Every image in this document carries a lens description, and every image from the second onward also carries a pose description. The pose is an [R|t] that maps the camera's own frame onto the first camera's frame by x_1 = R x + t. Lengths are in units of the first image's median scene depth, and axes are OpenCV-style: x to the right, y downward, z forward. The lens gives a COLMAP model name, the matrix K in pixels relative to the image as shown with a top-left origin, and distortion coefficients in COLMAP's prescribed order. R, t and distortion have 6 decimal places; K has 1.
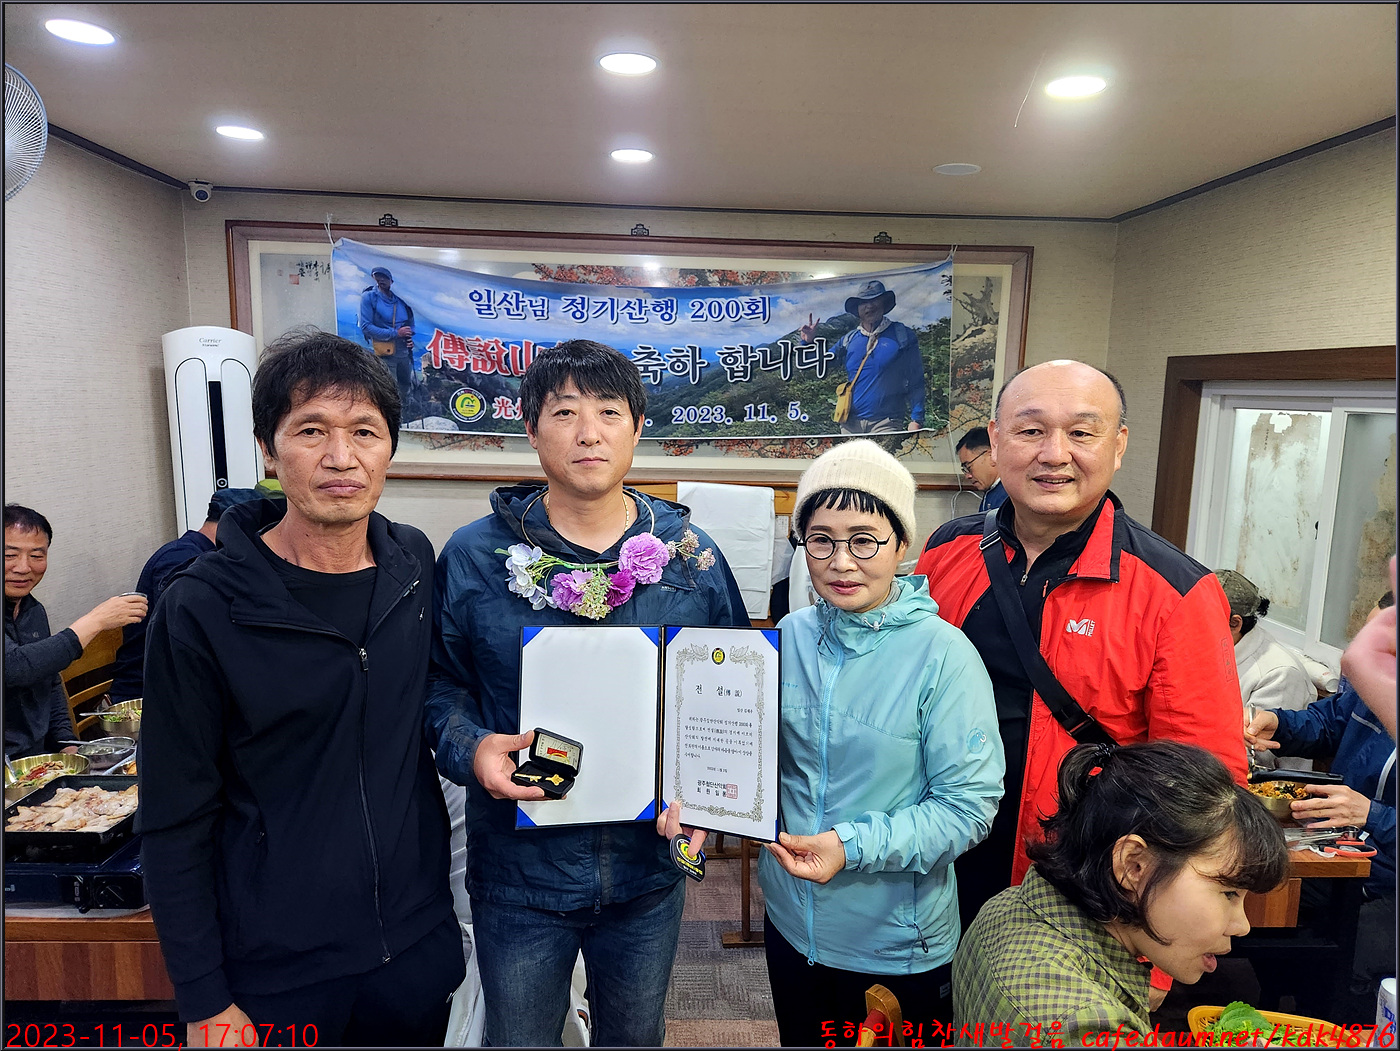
lens RADIAL K [[926.1, 0, 704.4], [0, 926.1, 514.2], [0, 0, 1]] dist [0.087147, -0.084381]
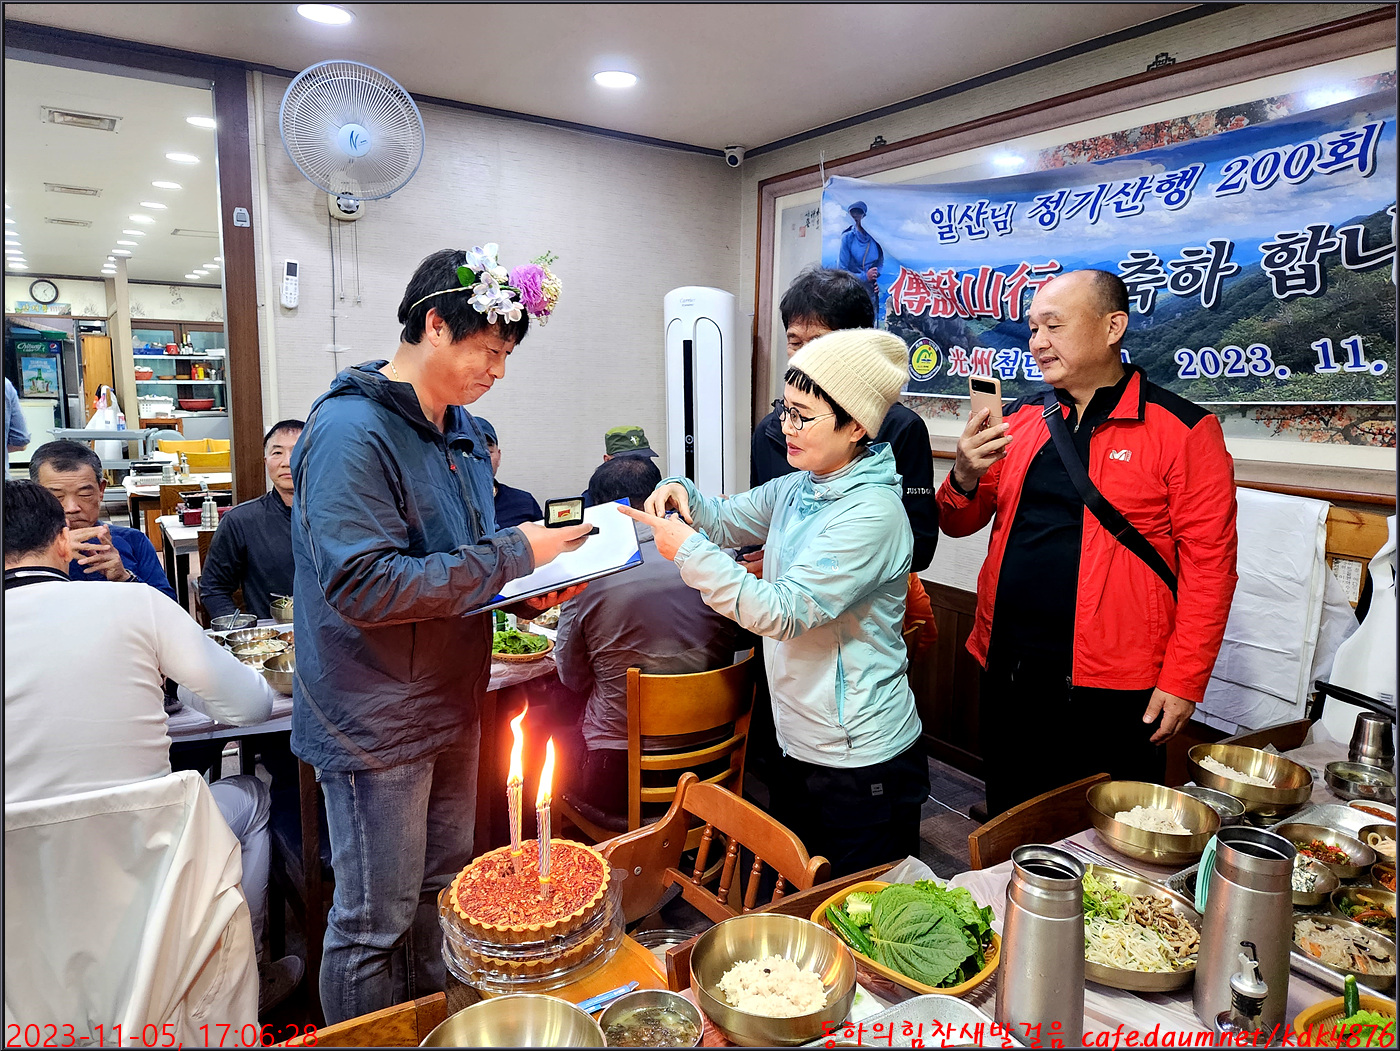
lens RADIAL K [[930.4, 0, 700.2], [0, 930.4, 511.3], [0, 0, 1]] dist [0.068615, -0.062131]
pose [[0.517589, 0.107438, -0.848857, 0.334210], [-0.117553, 0.991607, 0.053828, -0.010375], [0.847516, 0.071925, 0.525875, 0.436511]]
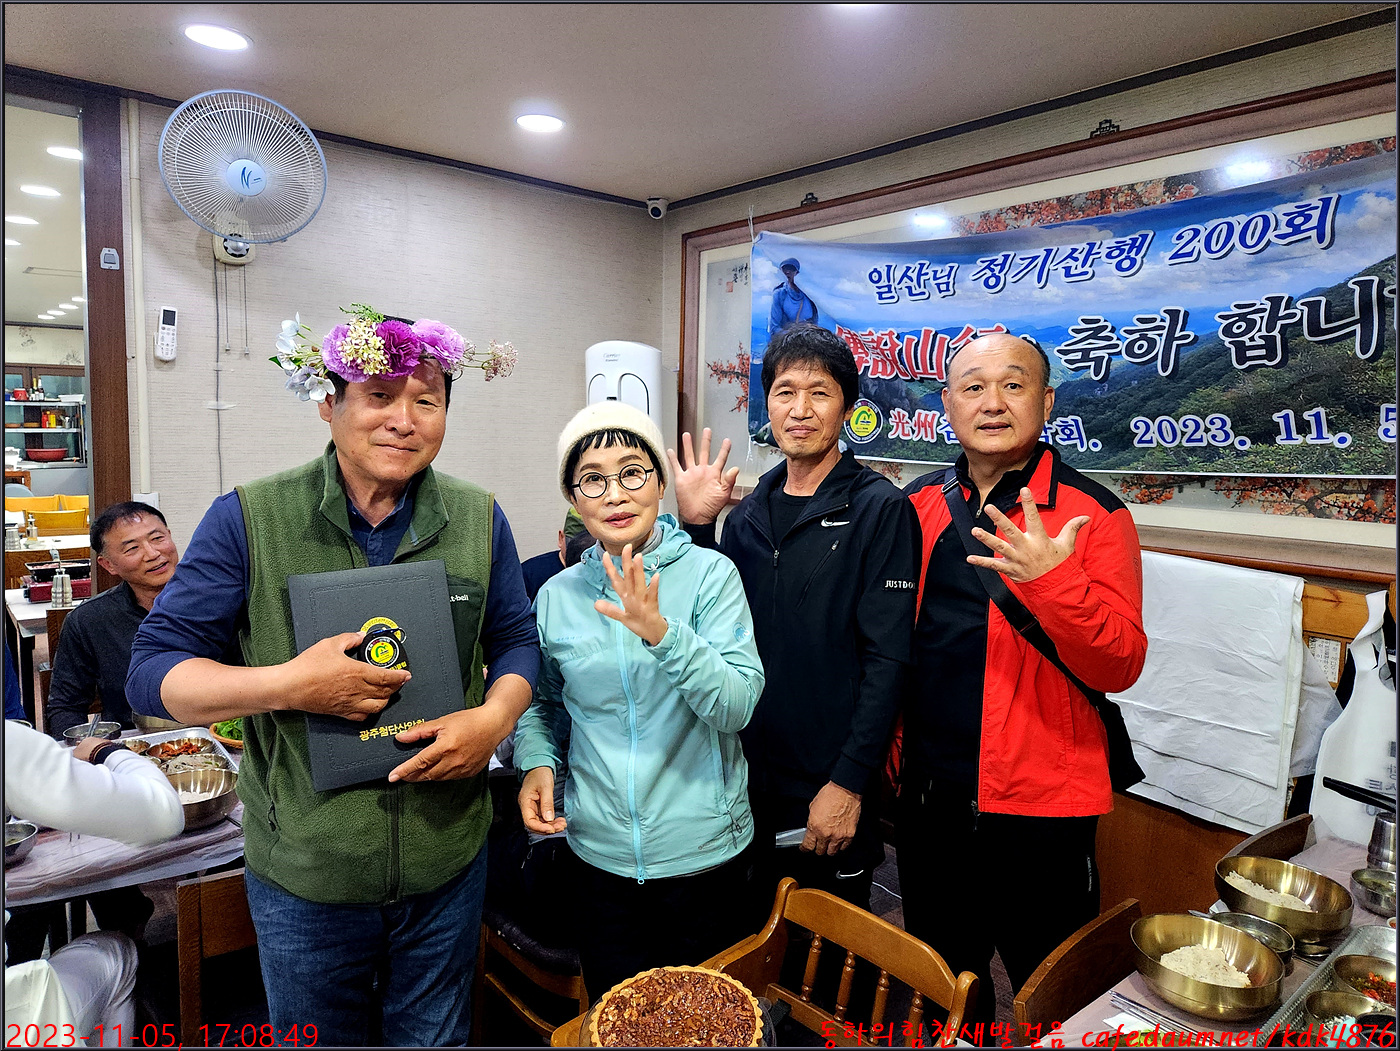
lens RADIAL K [[933.3, 0, 698.2], [0, 933.3, 509.0], [0, 0, 1]] dist [0.066034, -0.059562]
pose [[0.611141, 0.060851, -0.789179, 0.270853], [-0.111292, 0.993742, -0.009560, -0.023949], [0.783658, 0.093672, 0.614089, 0.436391]]
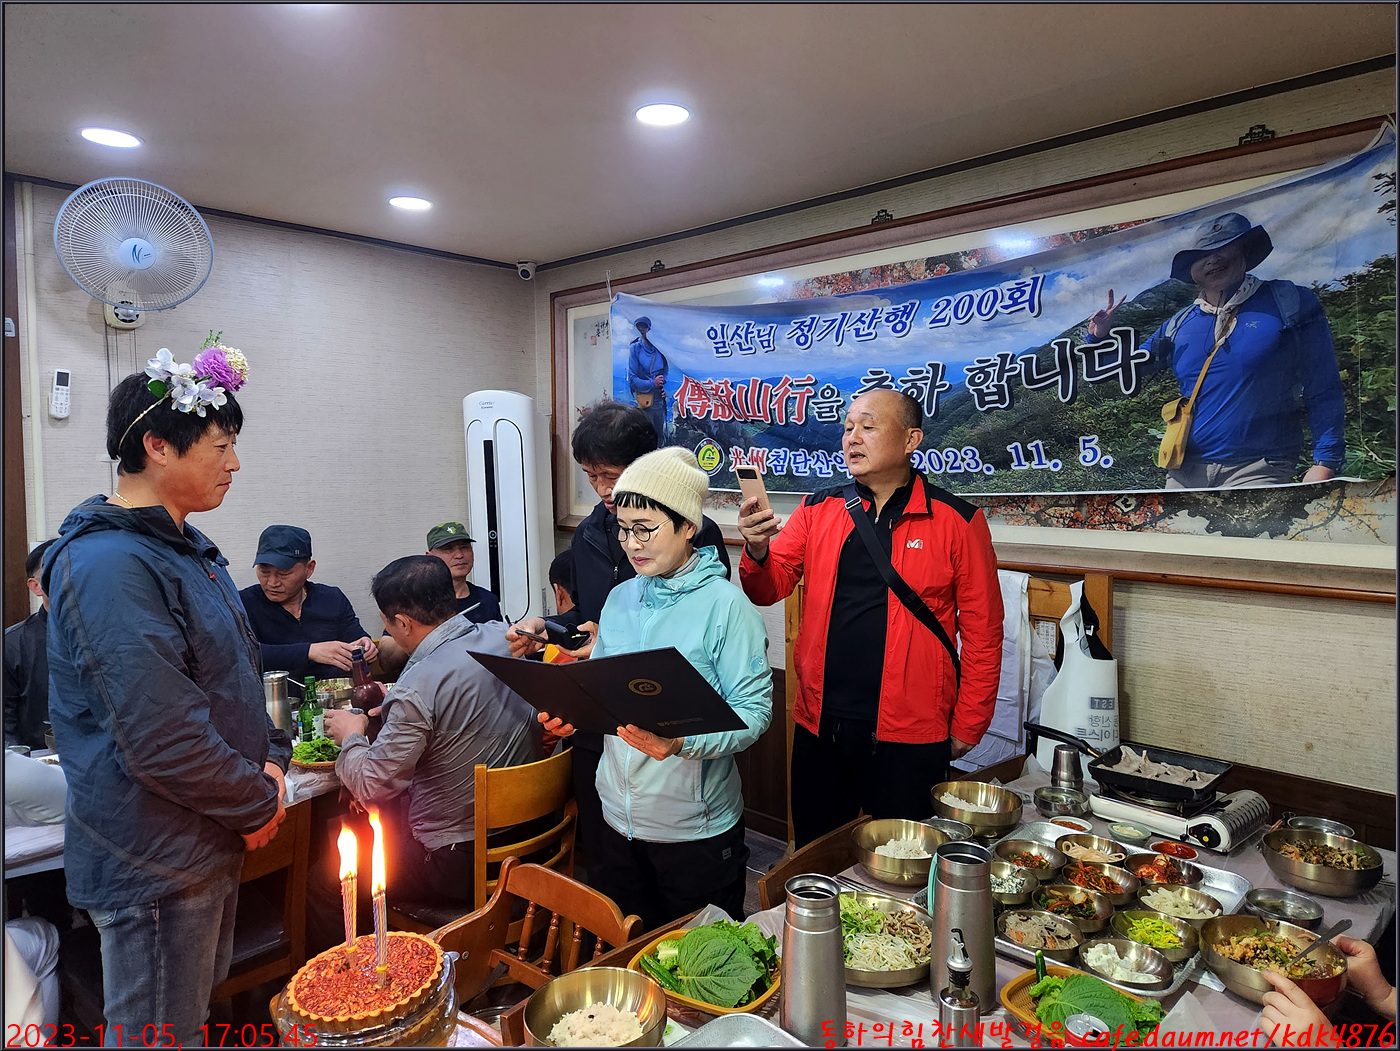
lens RADIAL K [[926.1, 0, 704.4], [0, 926.1, 514.2], [0, 0, 1]] dist [0.087147, -0.084381]
pose [[0.692075, 0.016194, -0.721644, 0.376155], [-0.075036, 0.995946, -0.049612, -0.020445], [0.717915, 0.088484, 0.690484, 0.402024]]
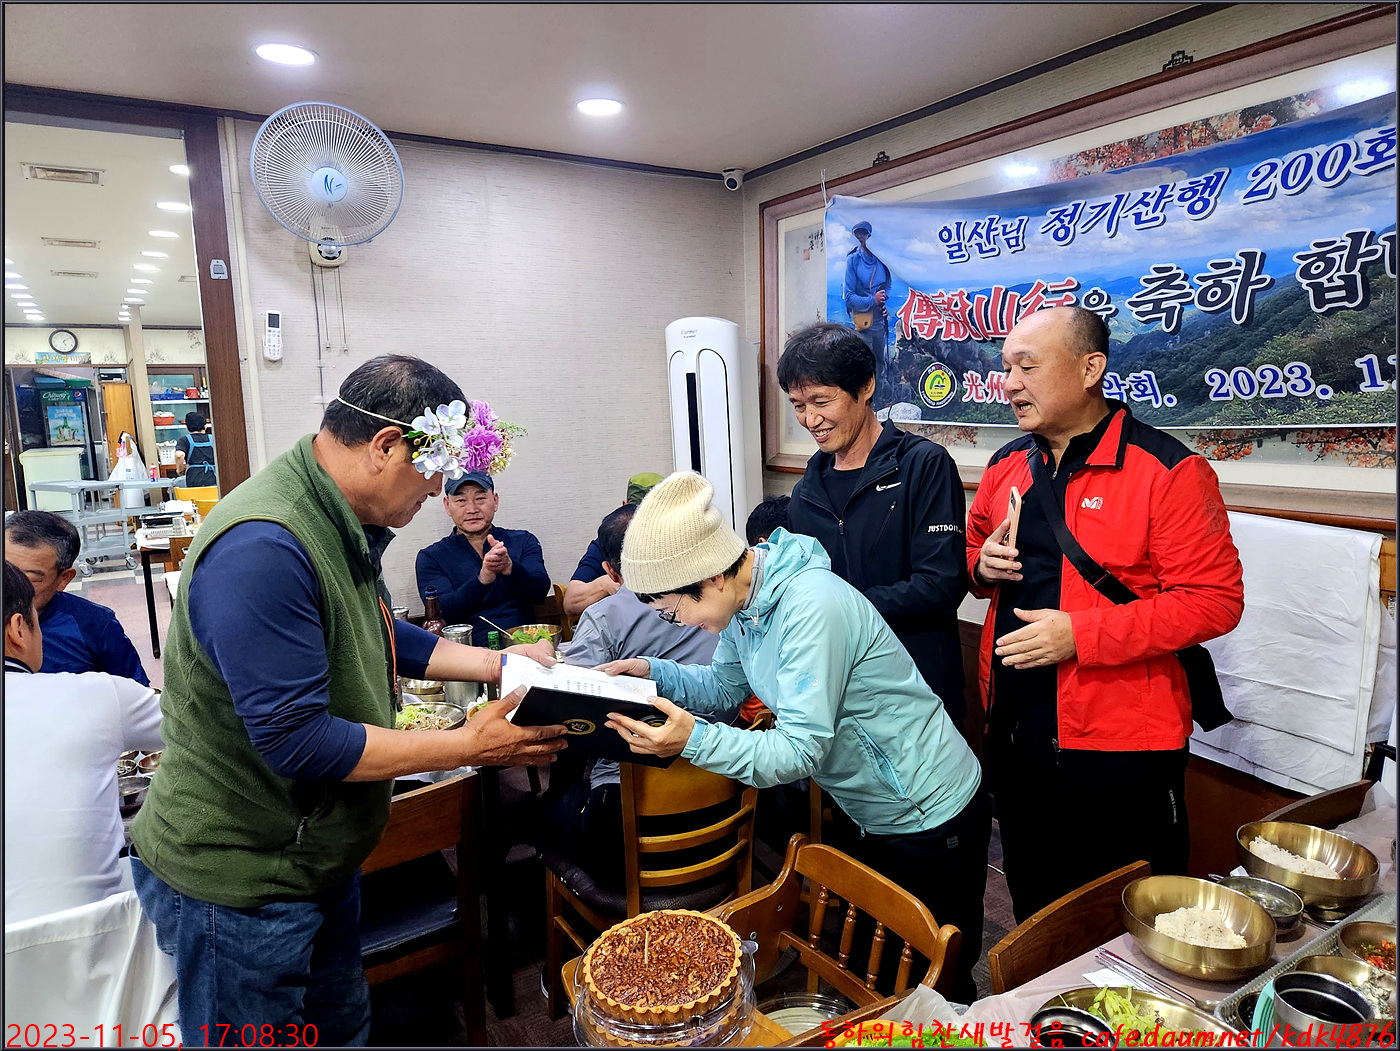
lens RADIAL K [[931.1, 0, 707.2], [0, 931.1, 529.2], [0, 0, 1]] dist [0.063603, -0.056745]
pose [[0.499326, 0.089028, -0.861828, 0.310891], [-0.078259, 0.995275, 0.057472, -0.031488], [0.862873, 0.038748, 0.503933, 0.471379]]
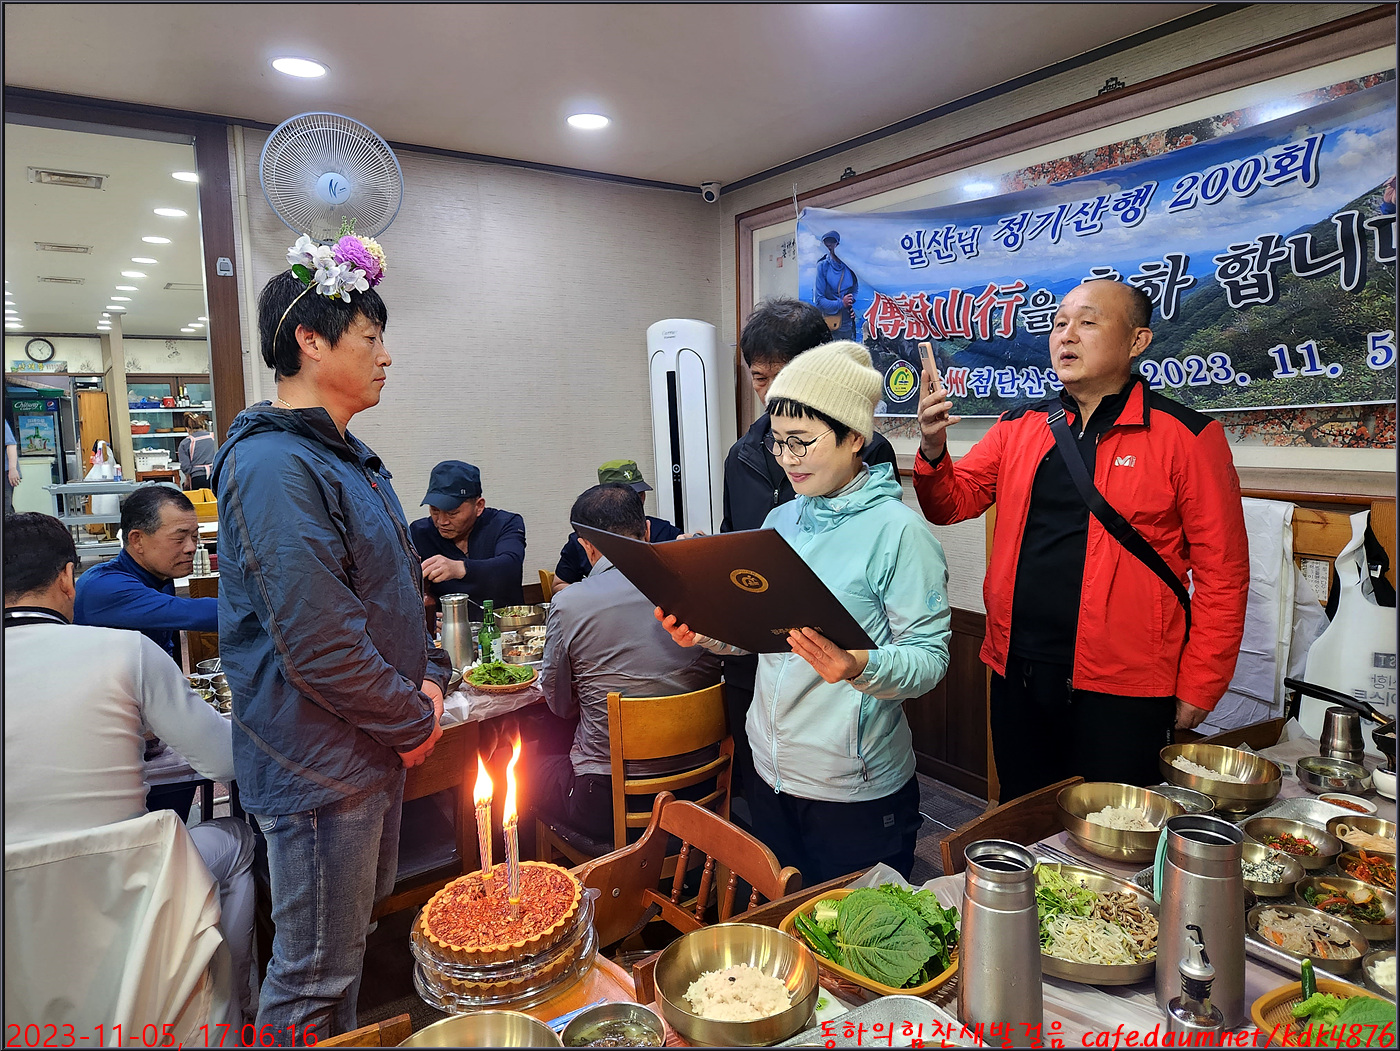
lens RADIAL K [[929.5, 0, 710.6], [0, 929.5, 507.8], [0, 0, 1]] dist [0.068168, -0.059712]
pose [[0.526166, 0.053921, -0.848670, 0.348237], [-0.080620, 0.996656, 0.013340, -0.006286], [0.846551, 0.061401, 0.528754, 0.446511]]
